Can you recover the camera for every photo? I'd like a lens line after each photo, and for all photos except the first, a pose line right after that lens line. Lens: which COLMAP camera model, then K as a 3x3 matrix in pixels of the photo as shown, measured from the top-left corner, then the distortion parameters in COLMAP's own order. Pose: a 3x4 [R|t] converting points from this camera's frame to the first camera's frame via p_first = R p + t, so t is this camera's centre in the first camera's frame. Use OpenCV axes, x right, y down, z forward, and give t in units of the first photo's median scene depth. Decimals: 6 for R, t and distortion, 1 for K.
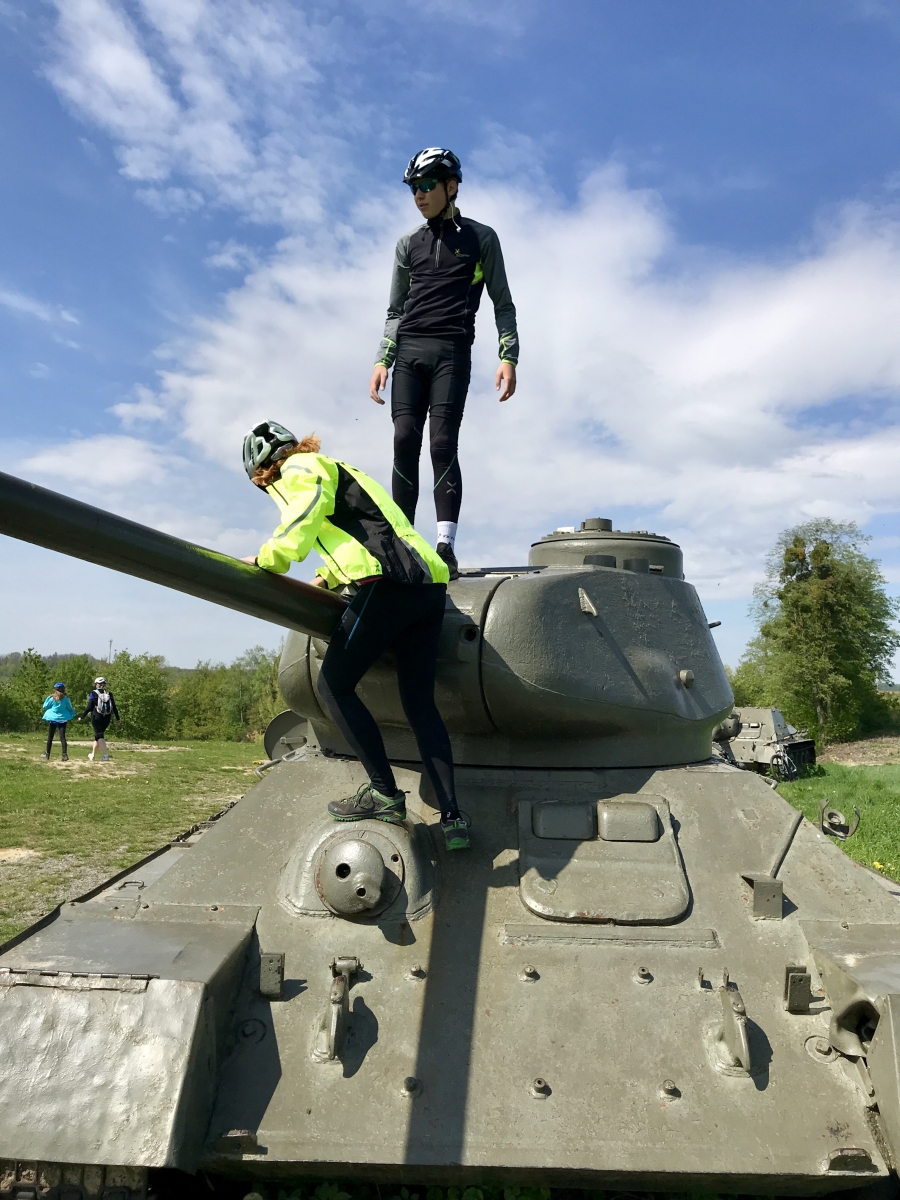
lens RADIAL K [[1217.8, 0, 450.0], [0, 1217.8, 600.0], [0, 0, 1]] dist [0.197295, -0.382375]
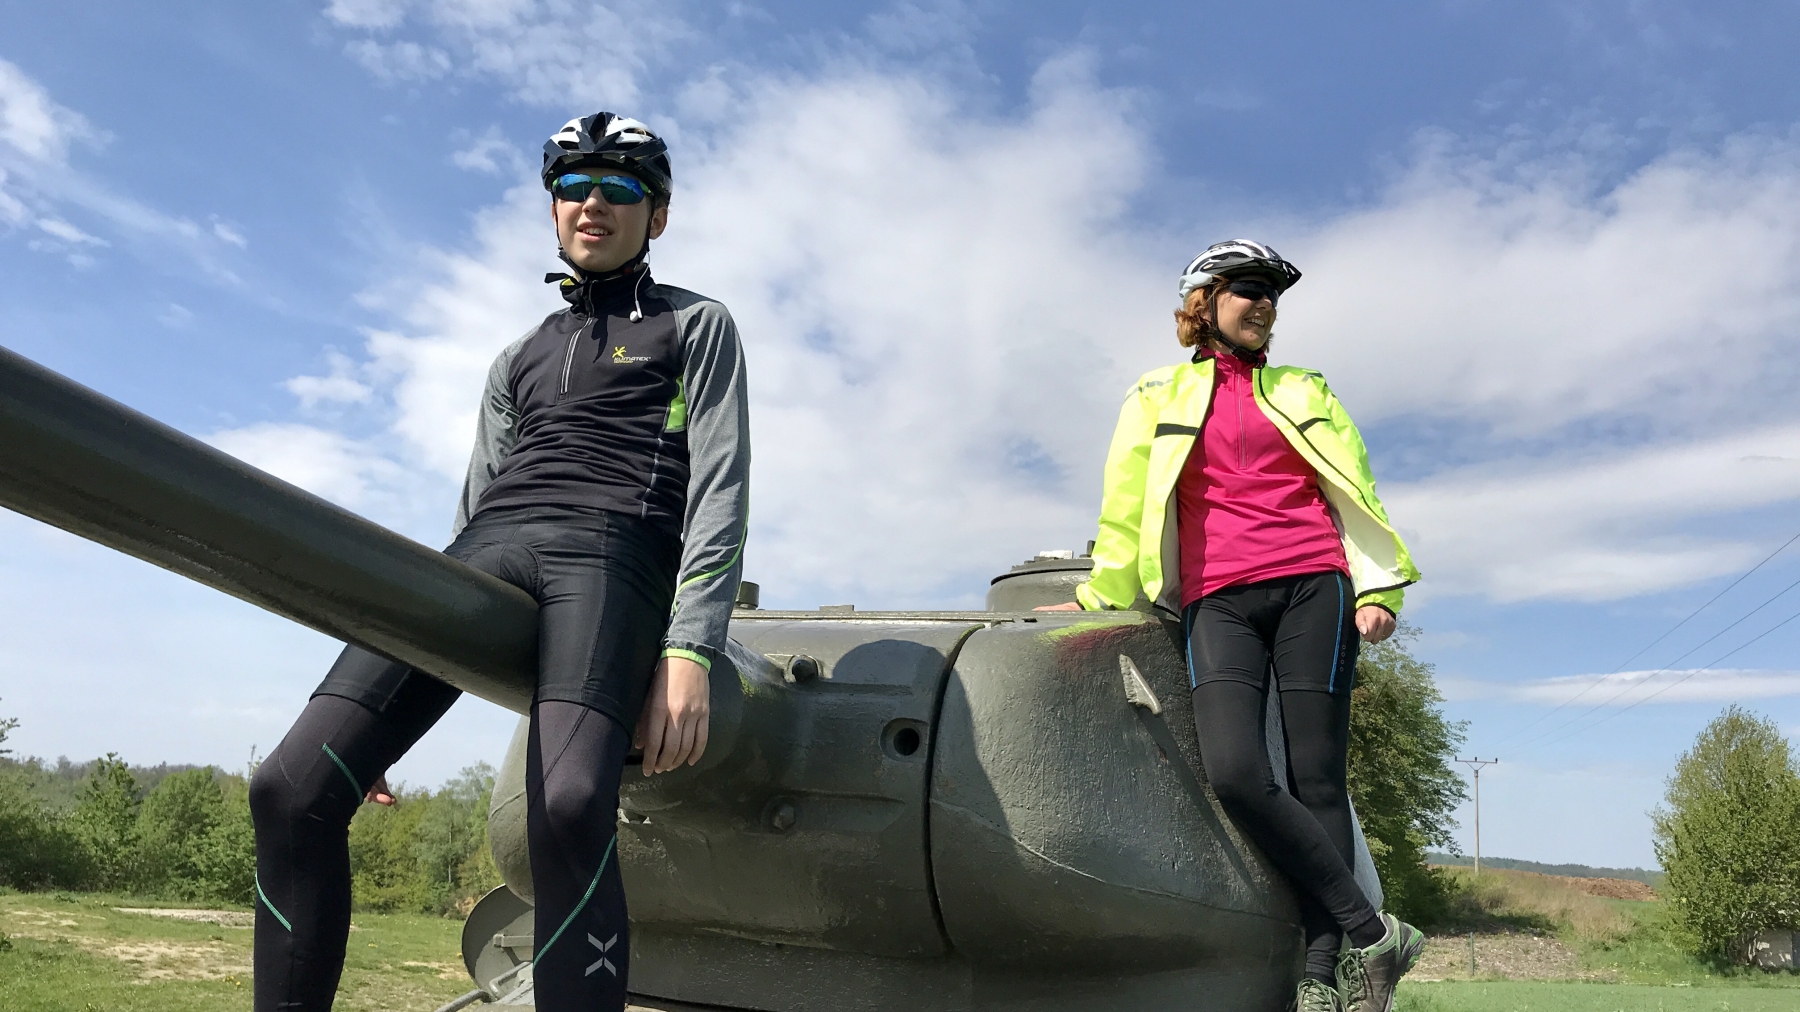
lens RADIAL K [[1547.1, 0, 906.0], [0, 1547.1, 485.4], [0, 0, 1]] dist [0.053891, -0.016376]
pose [[0.994839, 0.053009, 0.086520, -0.017813], [-0.039615, 0.987926, -0.149773, 0.009085], [-0.093415, 0.145572, 0.984928, 0.176901]]
